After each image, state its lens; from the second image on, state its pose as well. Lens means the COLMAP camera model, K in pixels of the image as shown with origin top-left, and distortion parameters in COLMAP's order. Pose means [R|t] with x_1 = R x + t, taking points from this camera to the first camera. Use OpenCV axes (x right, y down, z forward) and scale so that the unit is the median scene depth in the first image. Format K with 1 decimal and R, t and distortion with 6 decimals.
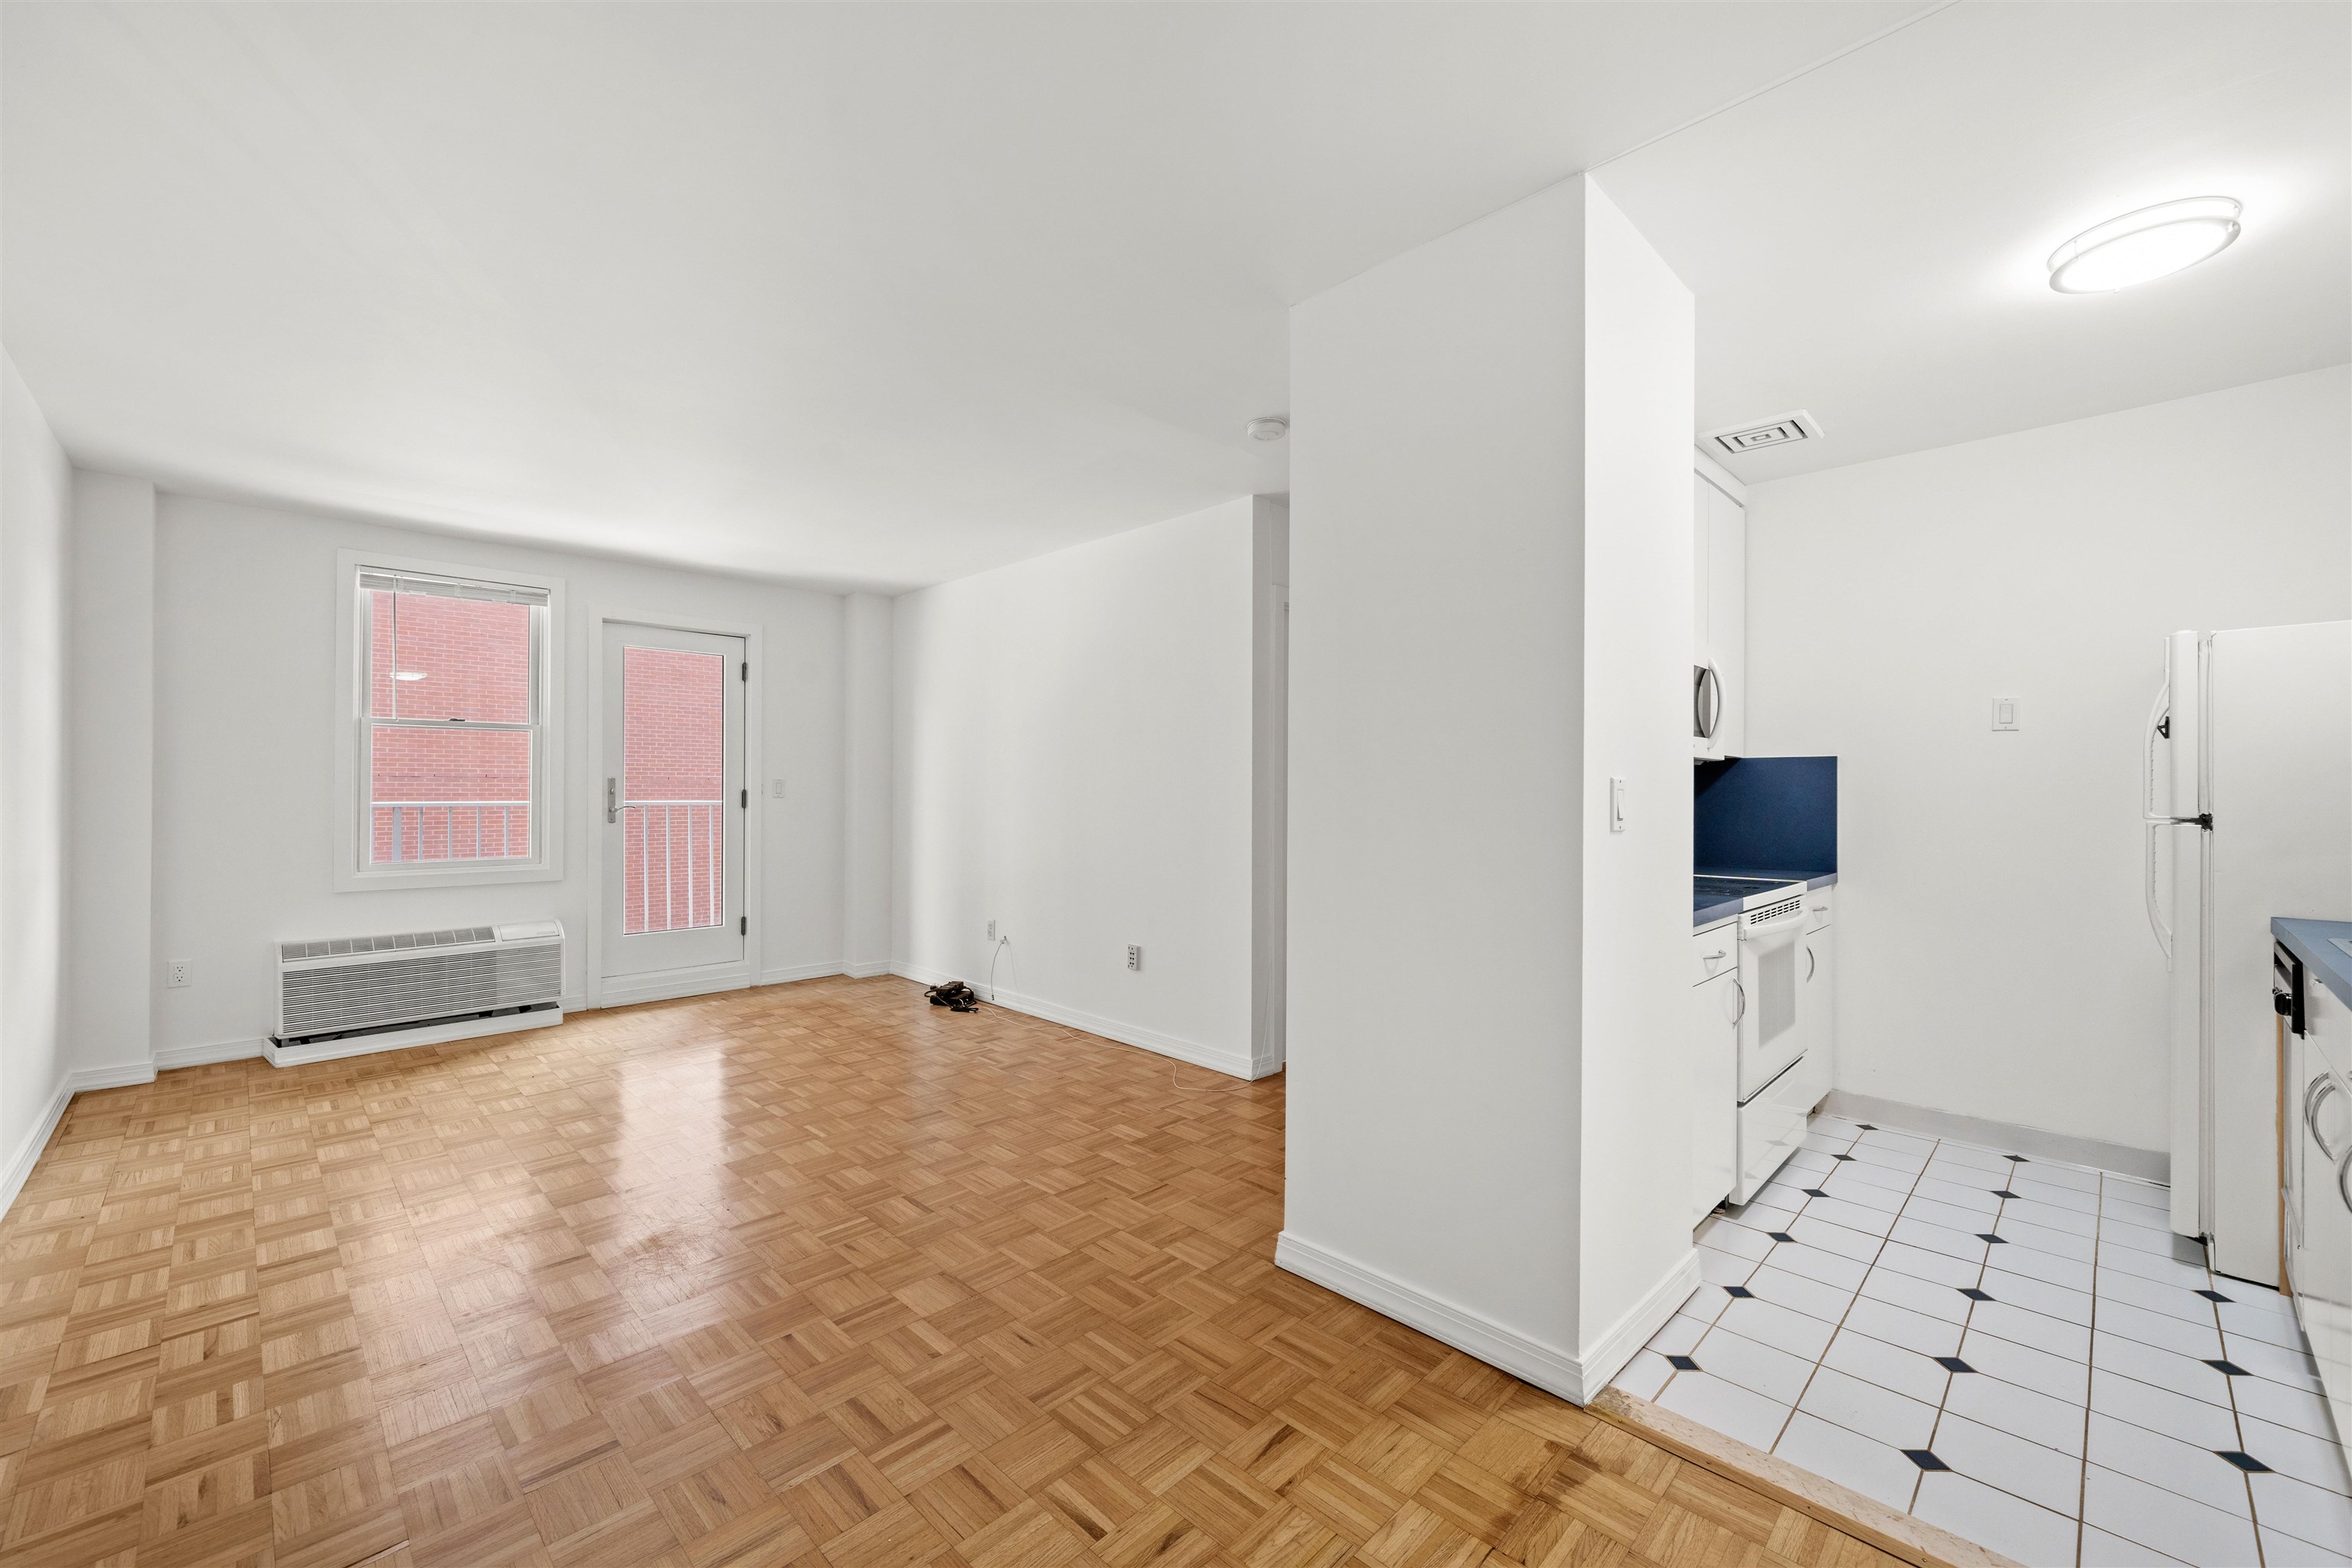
lens RADIAL K [[1012.1, 0, 1170.8], [0, 1012.1, 785.0], [0, 0, 1]] dist [-0.000586, -0.000796]
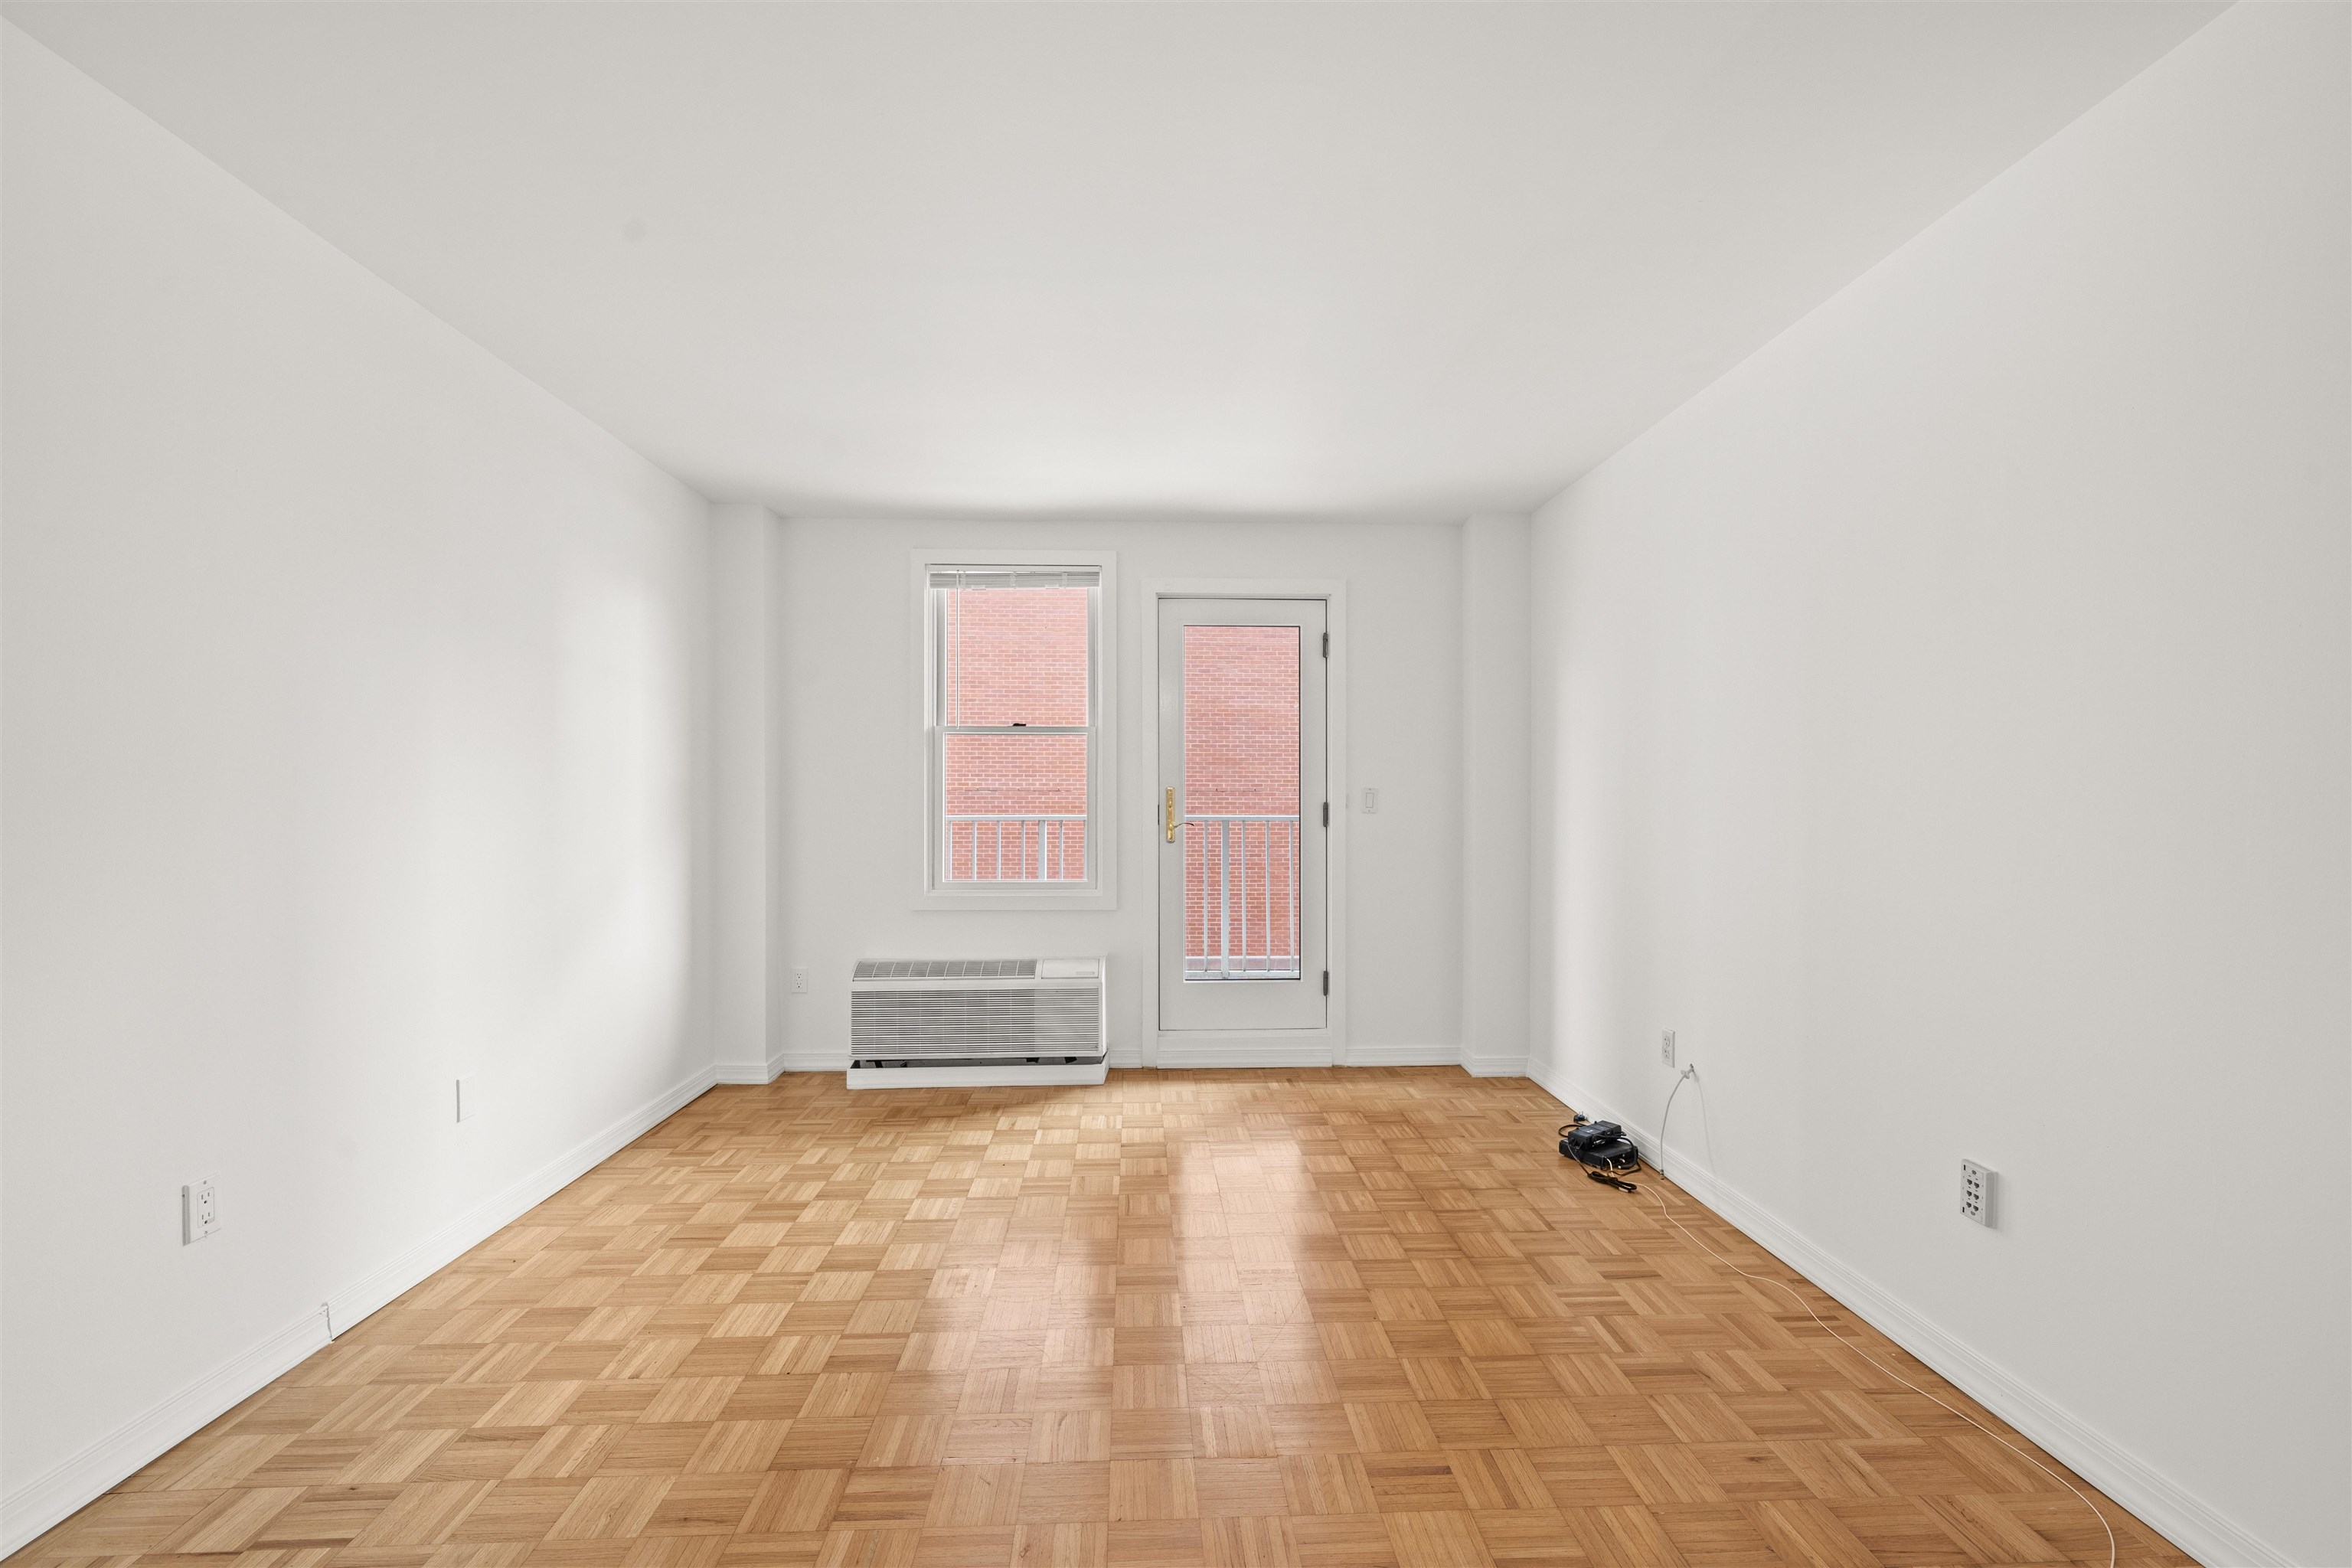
lens RADIAL K [[1012.1, 0, 1168.1], [0, 1012.1, 808.5], [0, 0, 1]] dist [-0.000586, -0.000796]
pose [[0.739250, 0.003408, -0.673422, -0.002499], [0.003362, 0.999956, 0.008752, 0.002581], [0.673422, -0.008734, 0.739207, 0.451004]]
